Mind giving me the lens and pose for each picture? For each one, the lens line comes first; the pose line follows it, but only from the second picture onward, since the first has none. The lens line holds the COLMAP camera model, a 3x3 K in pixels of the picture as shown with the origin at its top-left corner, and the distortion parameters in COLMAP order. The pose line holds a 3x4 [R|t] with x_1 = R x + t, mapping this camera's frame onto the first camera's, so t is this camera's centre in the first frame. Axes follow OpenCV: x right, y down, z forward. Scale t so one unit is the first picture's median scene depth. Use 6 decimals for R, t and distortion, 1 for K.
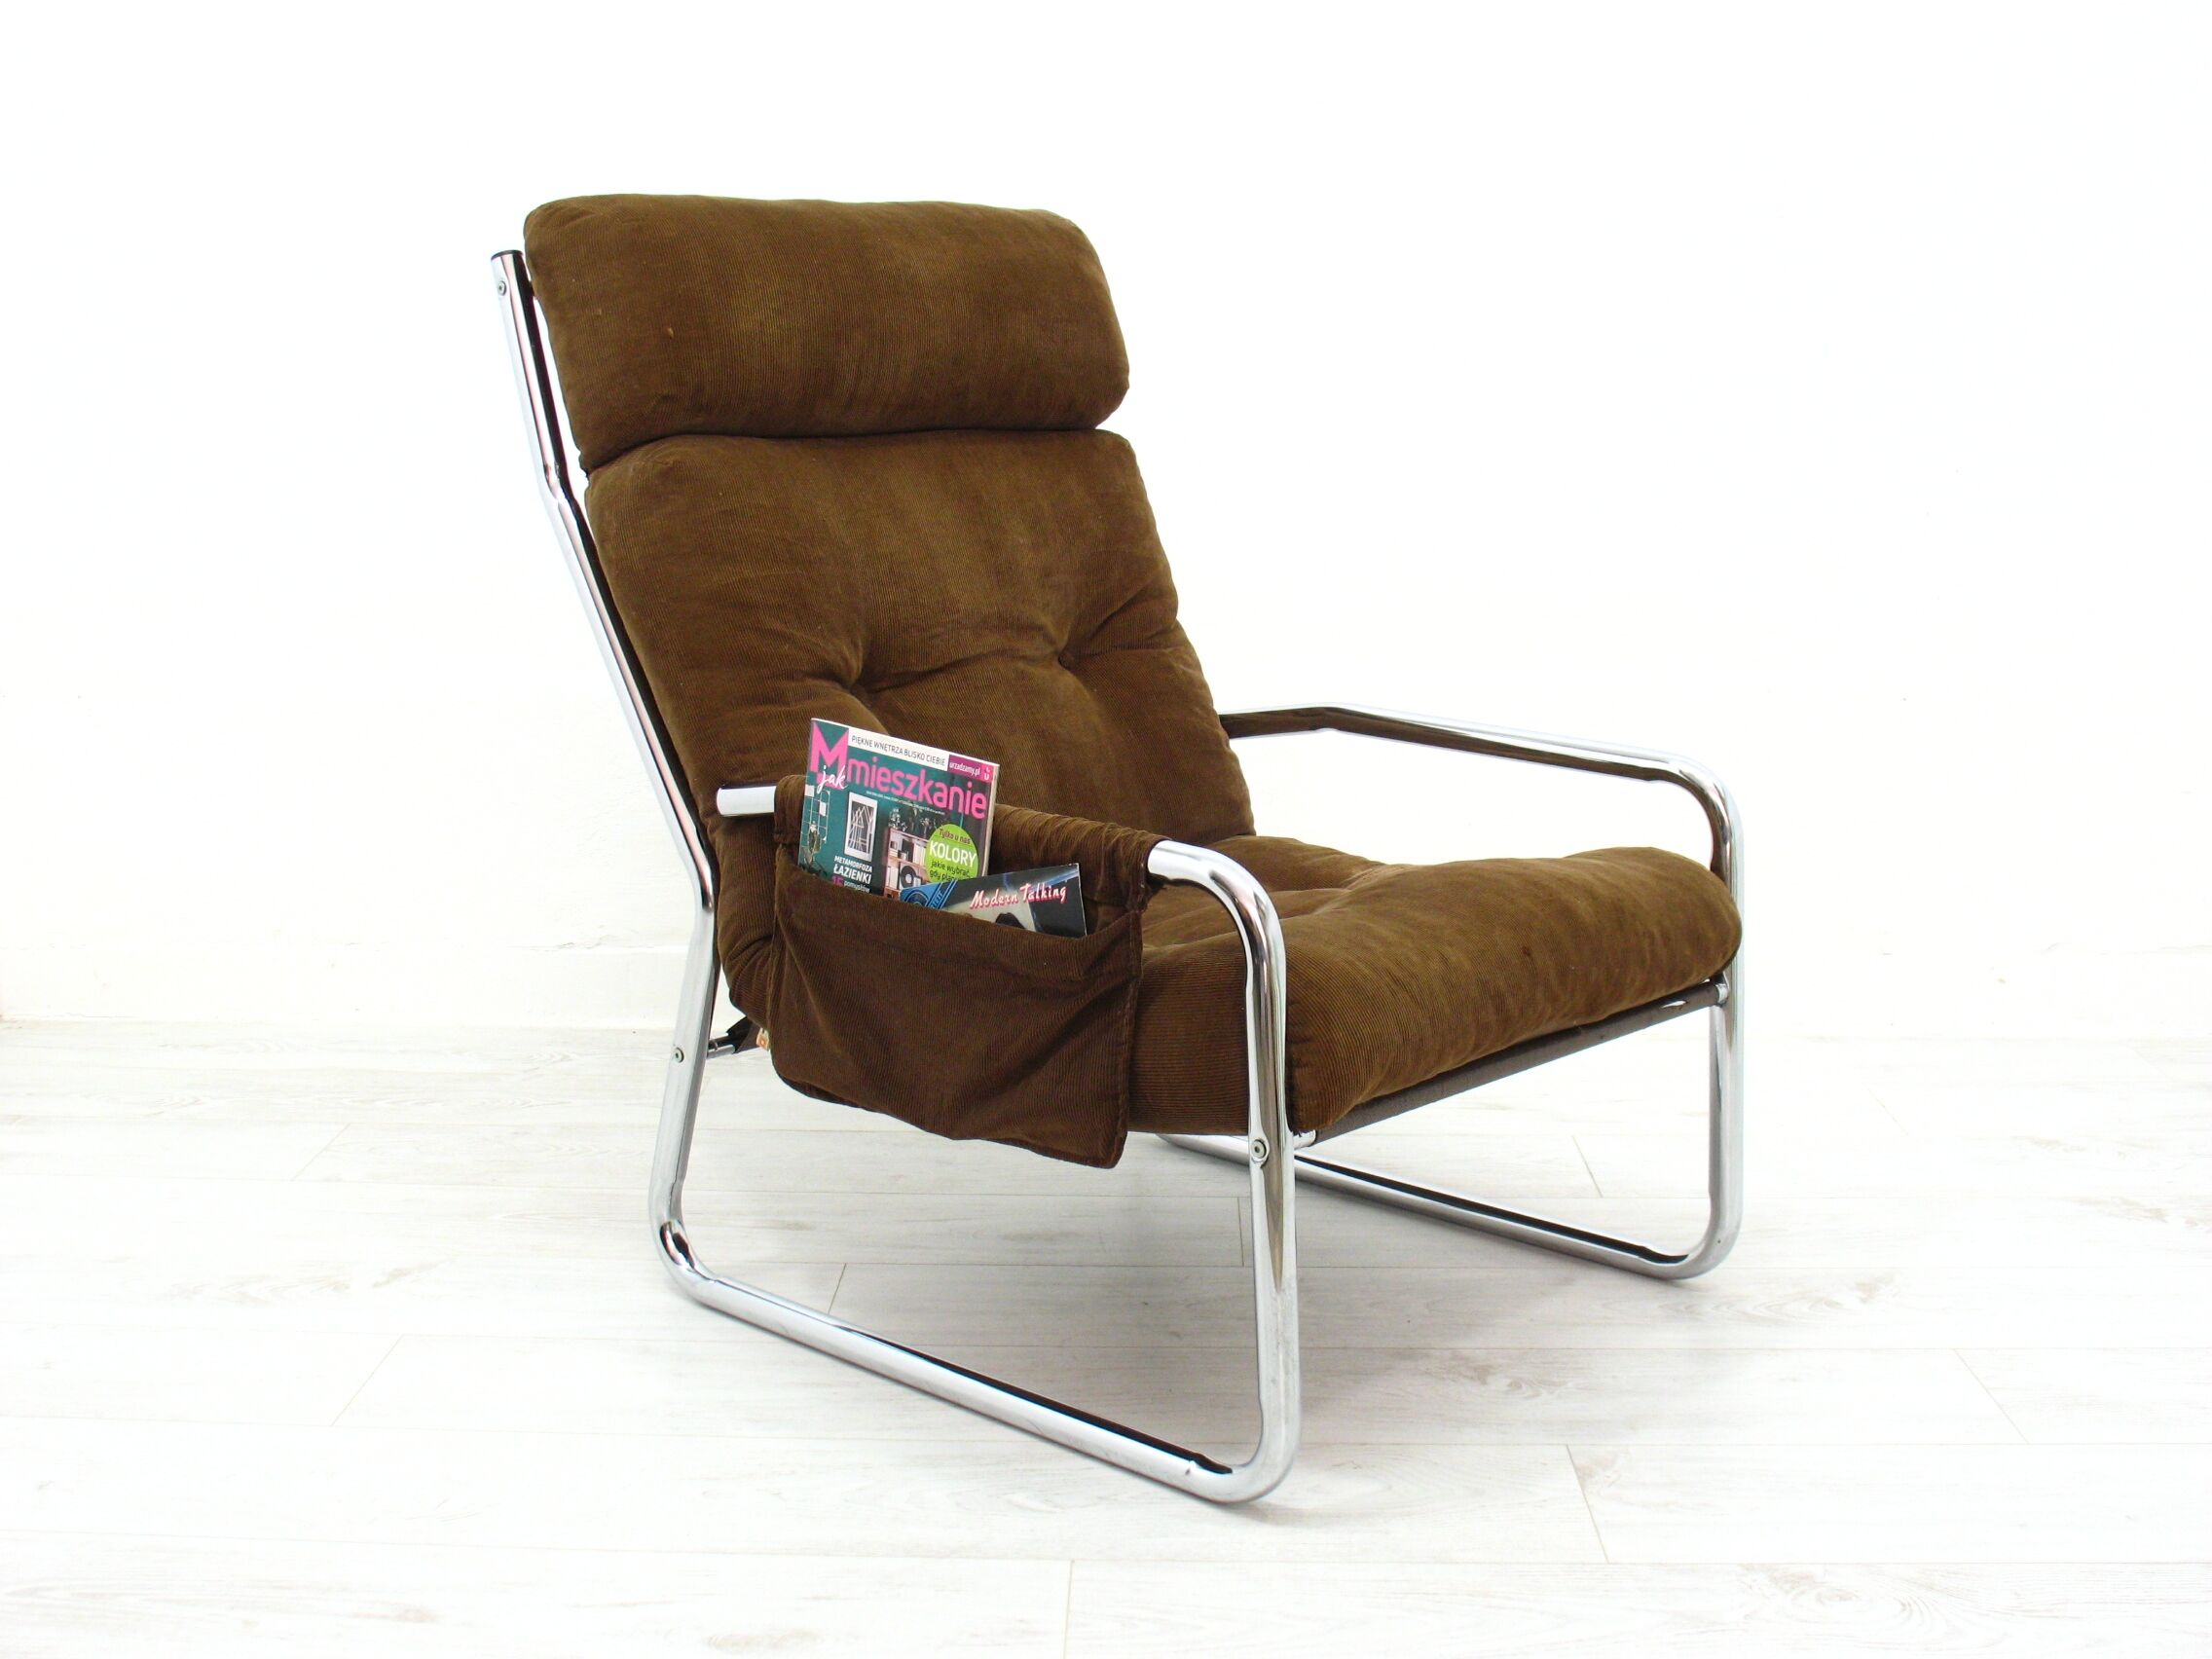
lens RADIAL K [[2742.4, 0, 1106.0], [0, 2742.4, 829.5], [0, 0, 1]] dist [-0.141255, 0.317467]
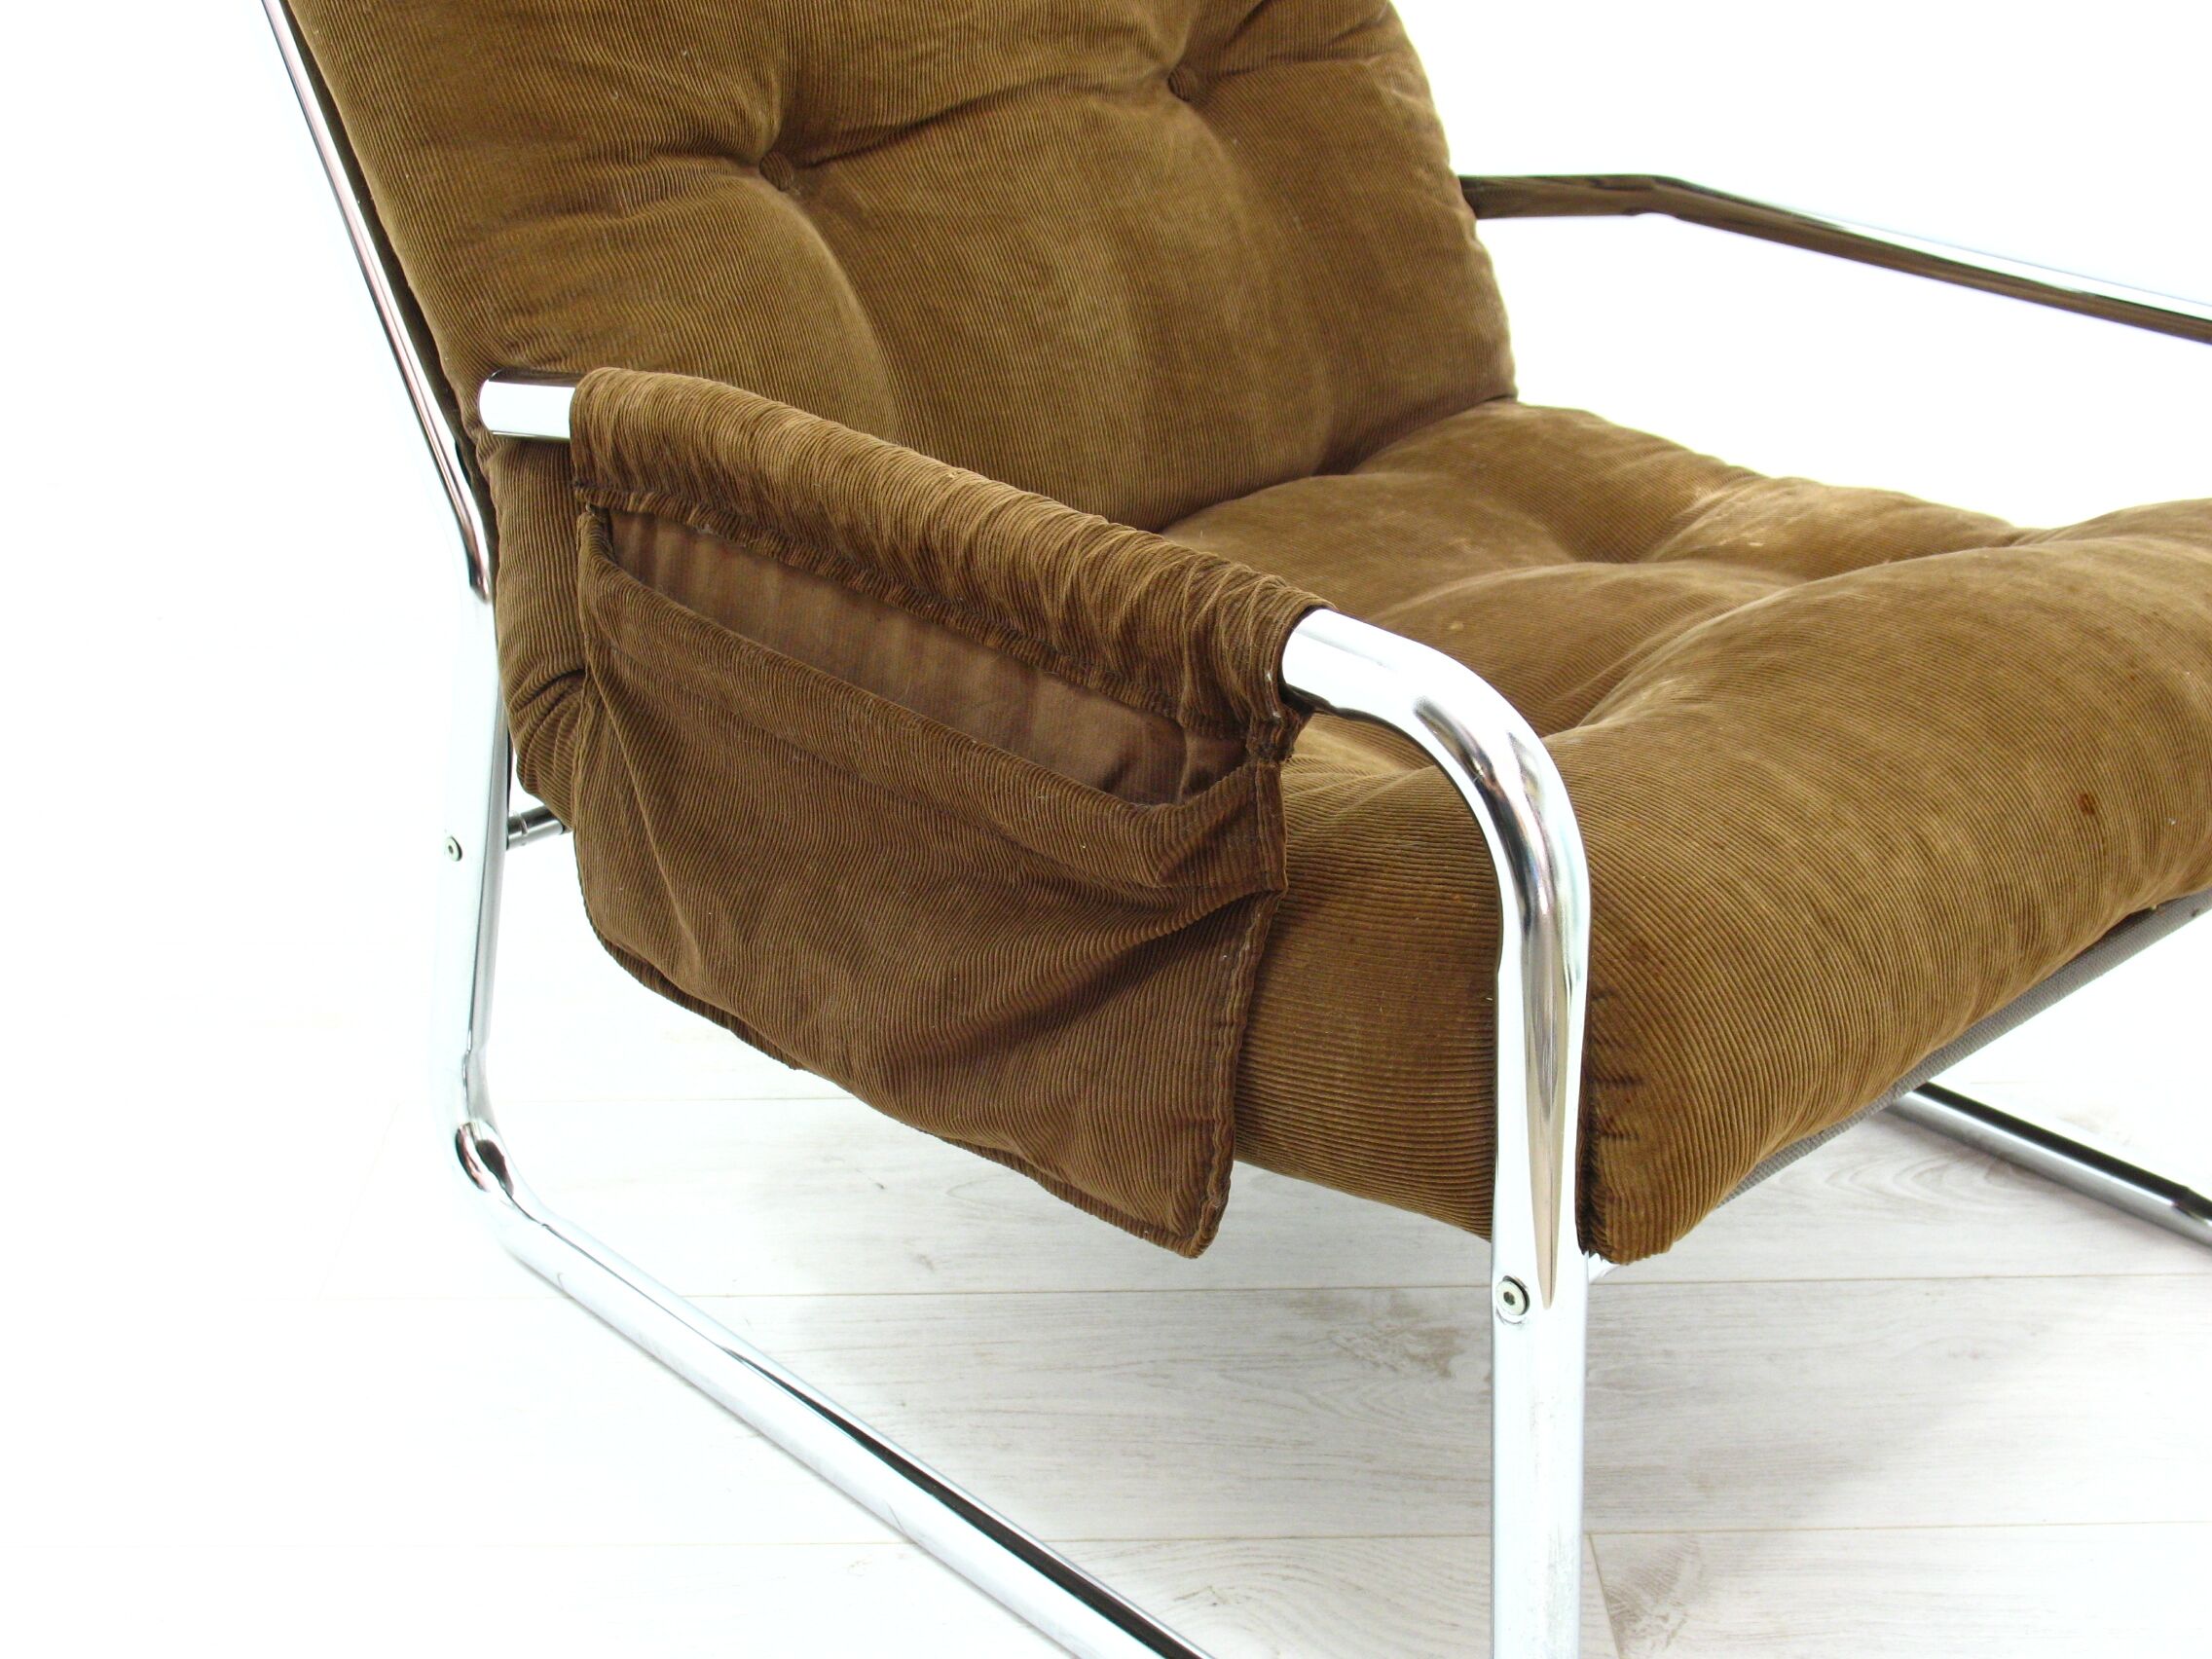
lens RADIAL K [[2996.8, 0, 1106.0], [0, 2996.8, 829.5], [0, 0, 1]] dist [-0.132252, 0.100461]
pose [[0.997125, 0.019581, -0.073203, 0.018500], [-0.001805, 0.971903, 0.235375, -0.063110], [0.075755, -0.234566, 0.969144, 0.426663]]
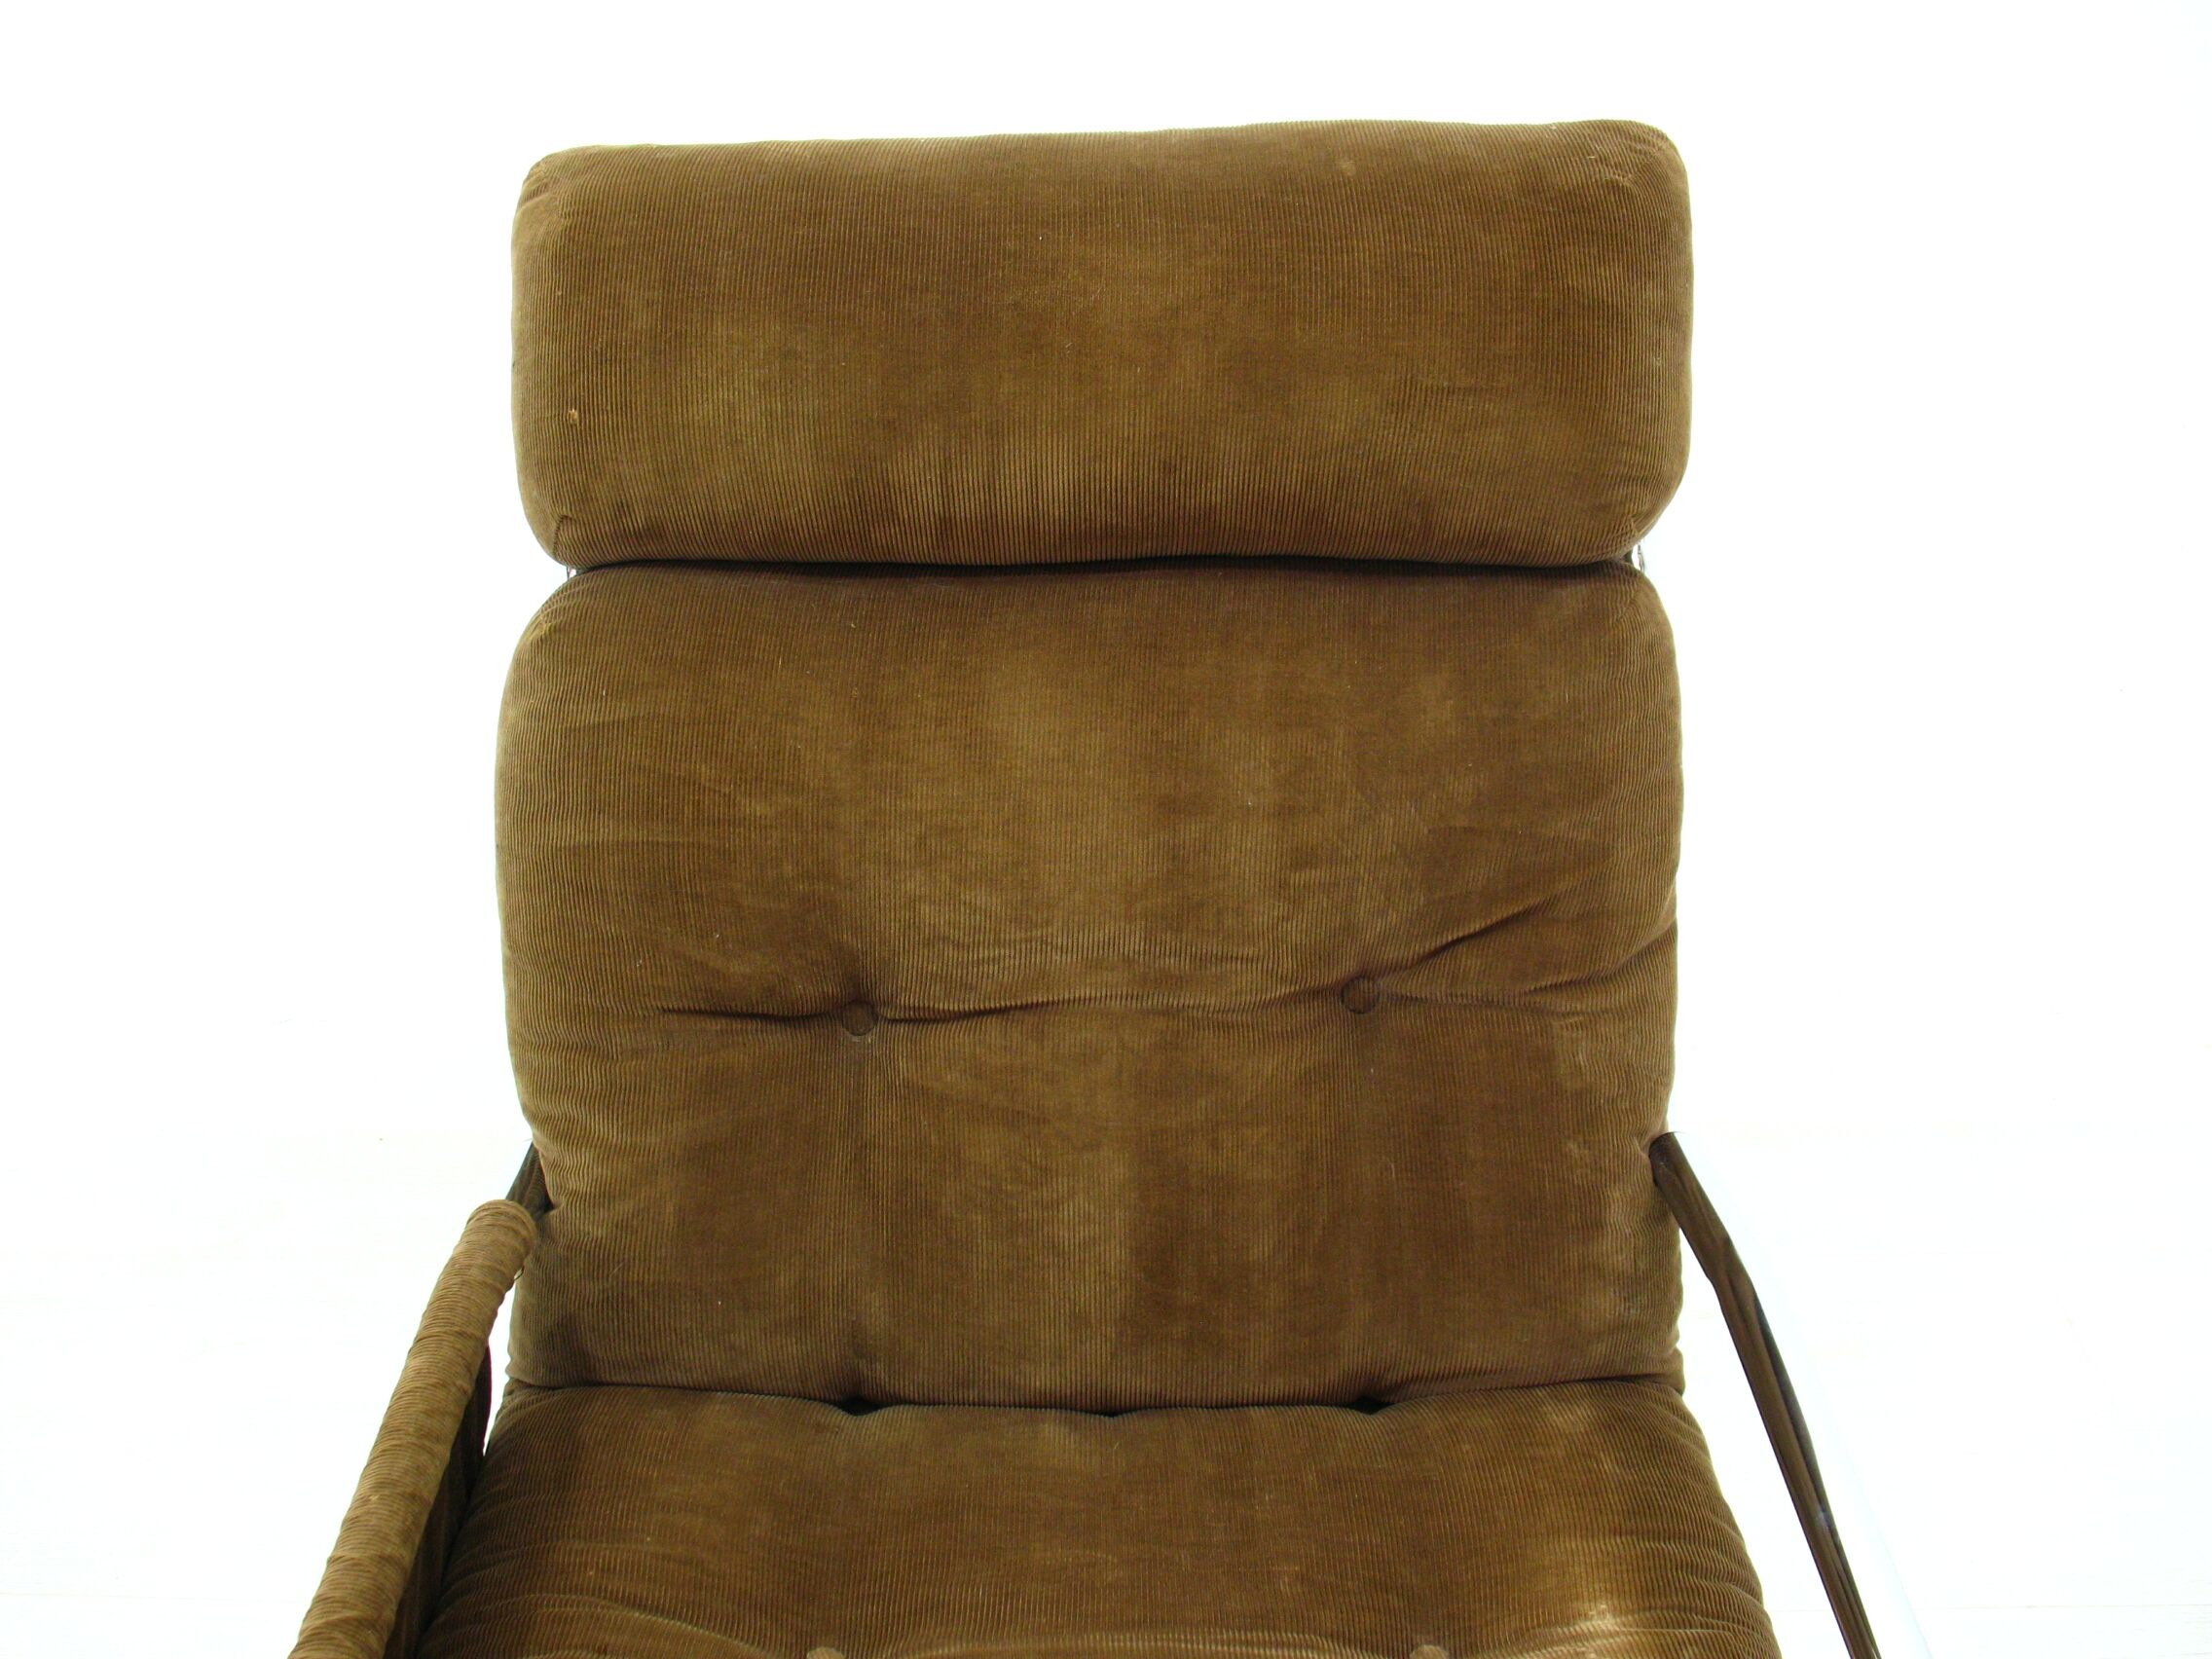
lens RADIAL K [[2272.6, 0, 1062.7], [0, 2272.6, 830.4], [0, 0, 1]] dist [-0.189857, 0.199911]
pose [[0.665086, 0.316199, -0.676520, 0.279099], [-0.103895, 0.936301, 0.335480, -0.272010], [0.739504, -0.152836, 0.655572, 0.727086]]
